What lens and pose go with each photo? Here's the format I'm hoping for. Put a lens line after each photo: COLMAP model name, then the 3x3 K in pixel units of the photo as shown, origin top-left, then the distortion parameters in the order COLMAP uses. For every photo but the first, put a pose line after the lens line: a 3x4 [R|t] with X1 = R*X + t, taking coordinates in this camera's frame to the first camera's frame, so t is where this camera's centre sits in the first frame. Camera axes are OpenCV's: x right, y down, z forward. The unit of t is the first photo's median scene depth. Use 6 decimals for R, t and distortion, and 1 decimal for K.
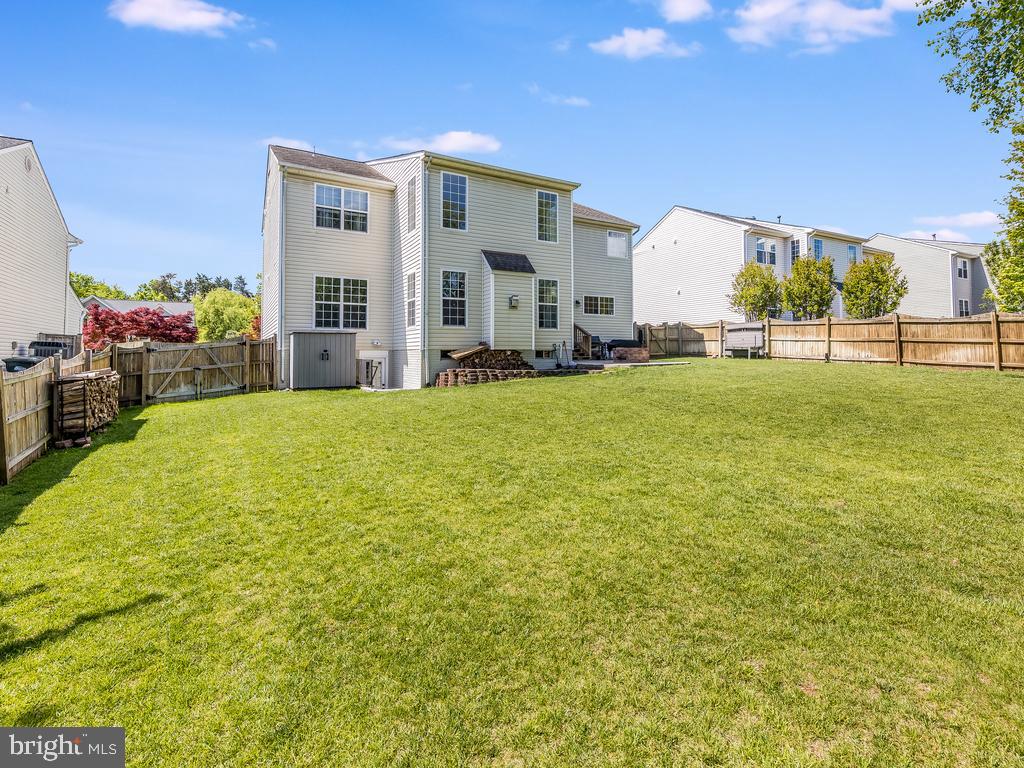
lens RADIAL K [[490.1, 0, 527.1], [0, 490.1, 339.0], [0, 0, 1]] dist [0.004388, 0.000600]
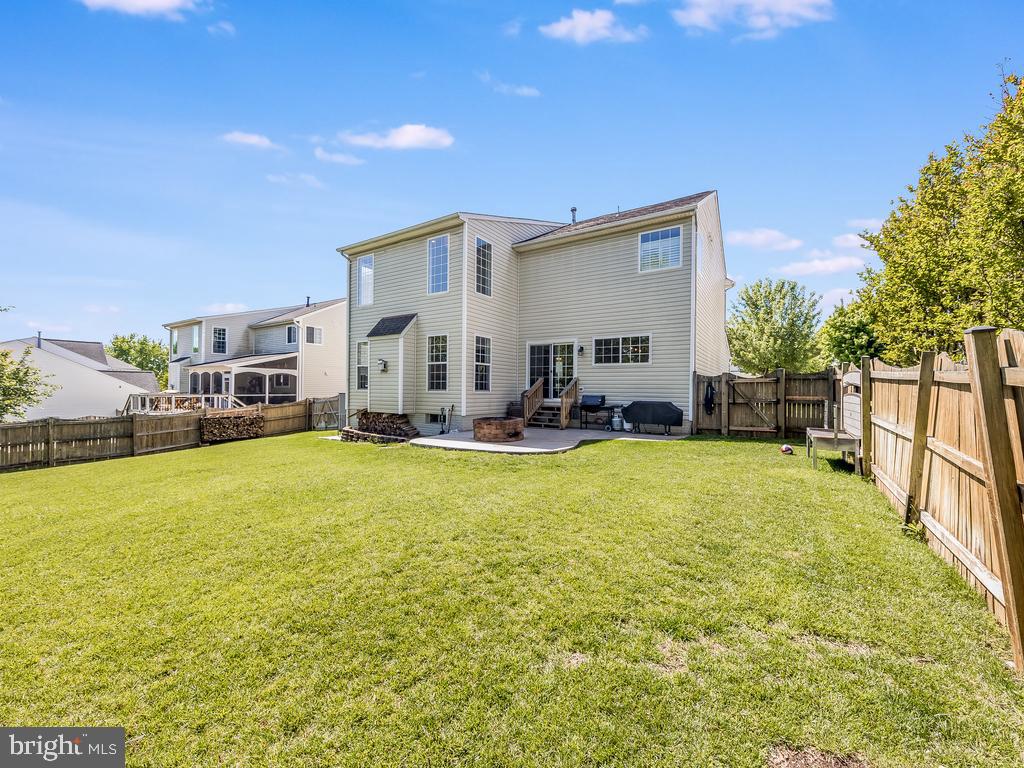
lens RADIAL K [[417.2, 0, 511.7], [0, 417.2, 383.7], [0, 0, 1]] dist [0.005552, -0.001755]
pose [[0.427721, -0.000078, -0.903911, 0.817738], [0.015444, 0.999855, 0.007222, -0.038340], [0.903779, -0.017049, 0.427660, 0.826169]]
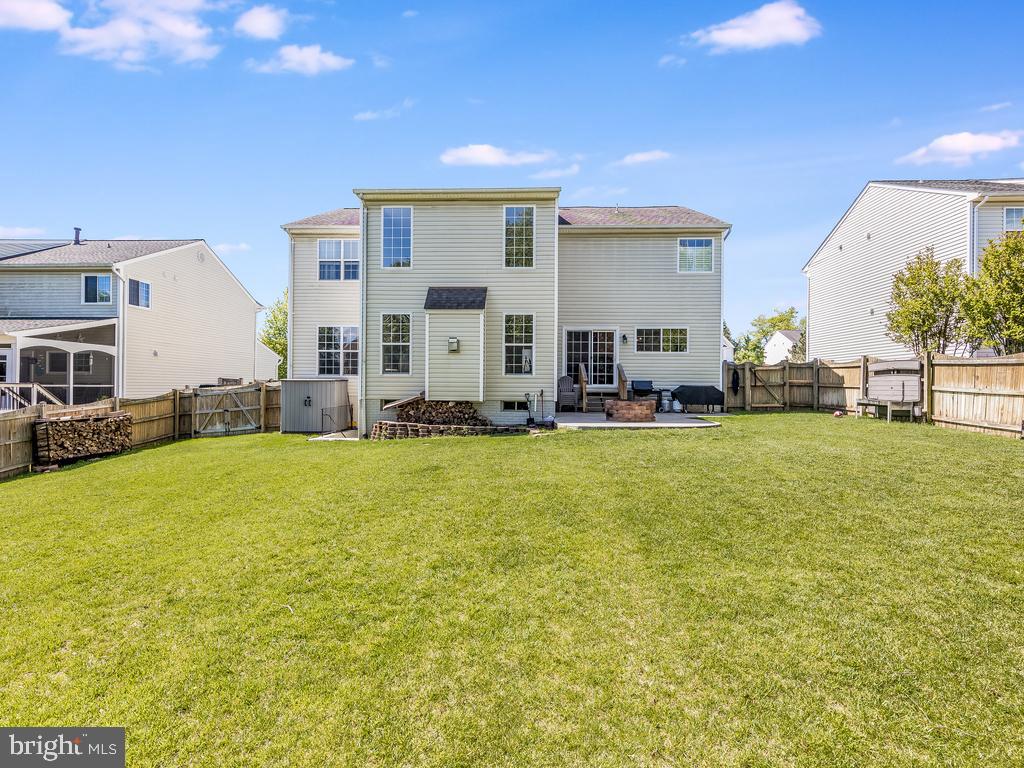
lens RADIAL K [[490.1, 0, 518.4], [0, 490.1, 383.1], [0, 0, 1]] dist [0.004388, 0.000600]
pose [[0.840541, 0.009002, -0.541673, 0.501140], [0.003728, 0.999742, 0.022401, -0.026585], [0.541735, -0.020848, 0.840291, 0.325378]]
